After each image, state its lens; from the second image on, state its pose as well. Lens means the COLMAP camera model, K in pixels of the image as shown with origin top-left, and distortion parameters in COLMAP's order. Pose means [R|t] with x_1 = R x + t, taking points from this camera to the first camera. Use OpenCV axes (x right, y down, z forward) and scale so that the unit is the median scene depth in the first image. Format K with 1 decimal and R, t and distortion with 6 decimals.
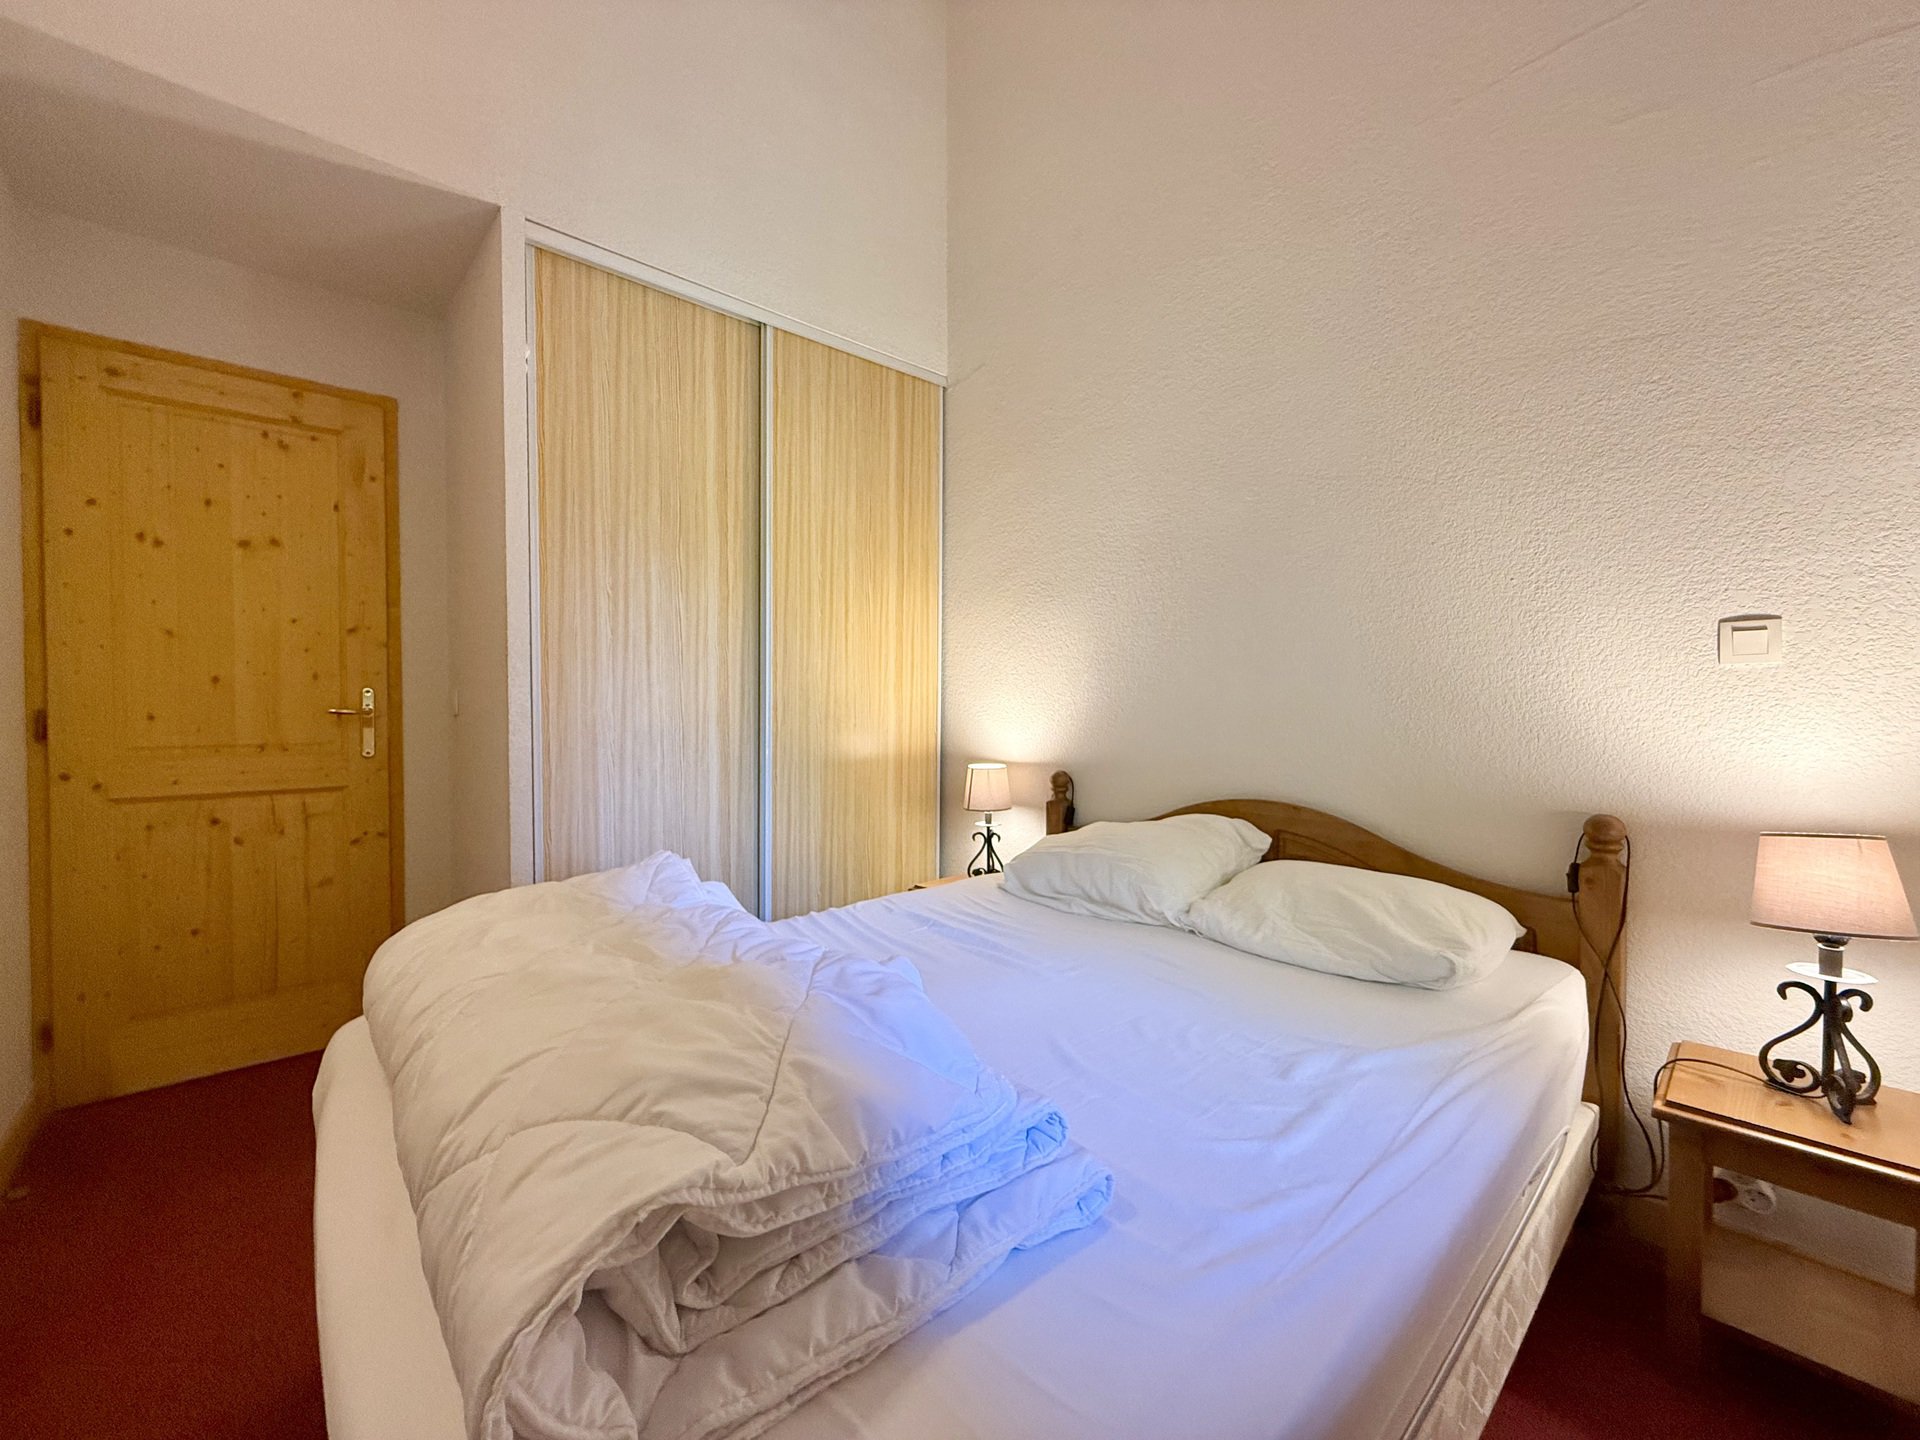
lens RADIAL K [[789.7, 0, 953.0], [0, 789.7, 718.0], [0, 0, 1]] dist [0.001792, 0.000070]
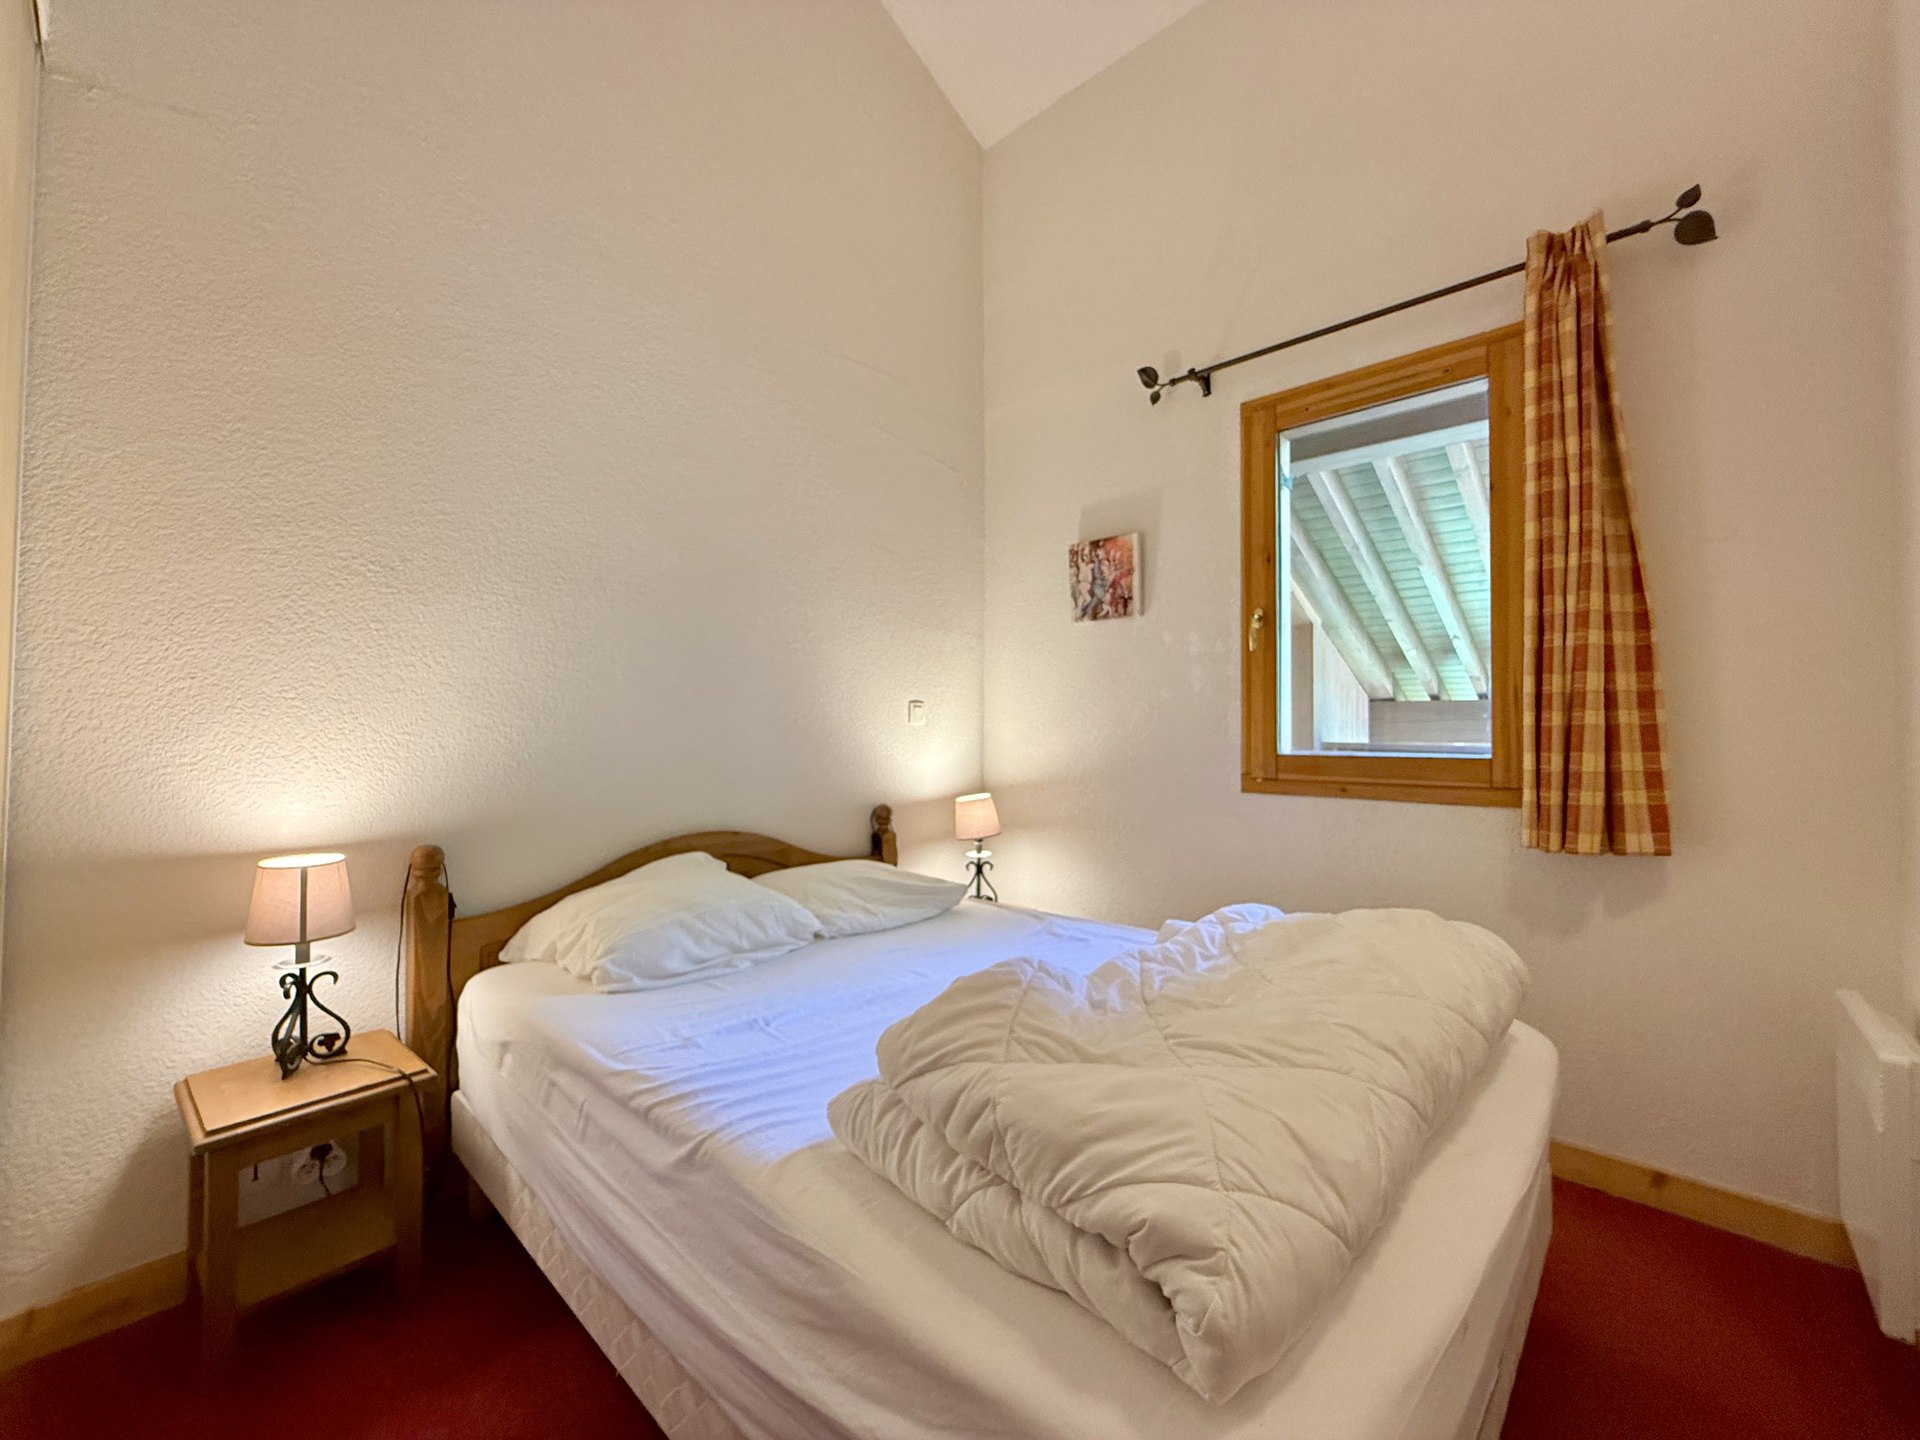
lens RADIAL K [[766.3, 0, 958.0], [0, 766.3, 718.6], [0, 0, 1]] dist [-0.000121, -0.000196]
pose [[-0.080600, 0.014598, 0.996640, -0.816138], [0.014922, 0.999798, -0.013438, -0.040114], [-0.996635, 0.013789, -0.080801, 0.832706]]
